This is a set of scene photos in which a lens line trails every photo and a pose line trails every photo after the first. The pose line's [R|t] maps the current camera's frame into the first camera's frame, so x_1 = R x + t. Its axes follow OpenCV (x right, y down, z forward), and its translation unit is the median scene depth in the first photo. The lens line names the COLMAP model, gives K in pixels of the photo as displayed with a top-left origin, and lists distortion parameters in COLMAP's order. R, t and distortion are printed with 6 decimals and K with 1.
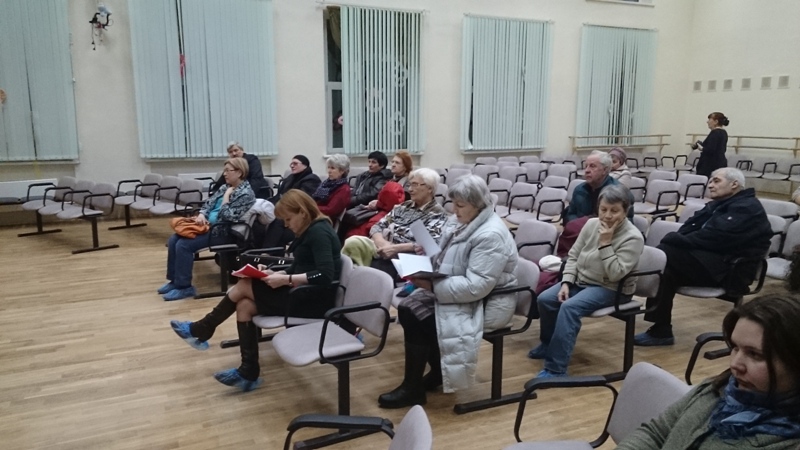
lens RADIAL K [[629.8, 0, 399.6], [0, 629.8, 226.2], [0, 0, 1]] dist [0.130949, -0.171719]
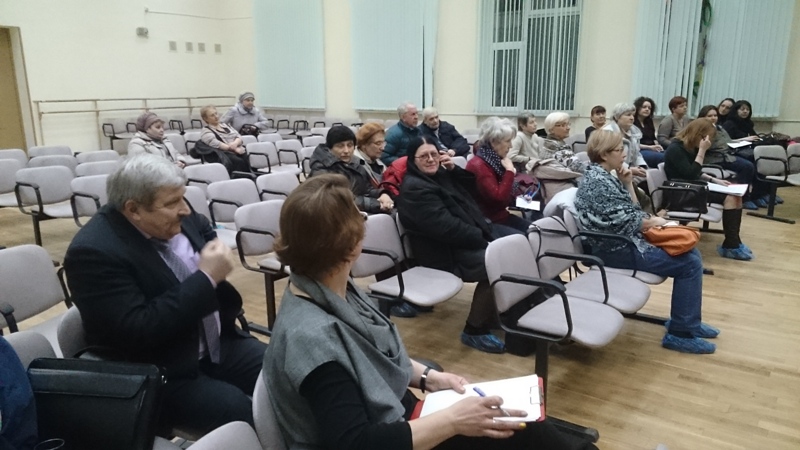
lens RADIAL K [[629.8, 0, 399.6], [0, 629.8, 226.2], [0, 0, 1]] dist [0.130949, -0.171719]
pose [[-0.497406, -0.188407, 0.846812, -0.733310], [0.160019, 0.939456, 0.303012, -0.248315], [-0.852632, 0.286226, -0.437142, 1.500970]]
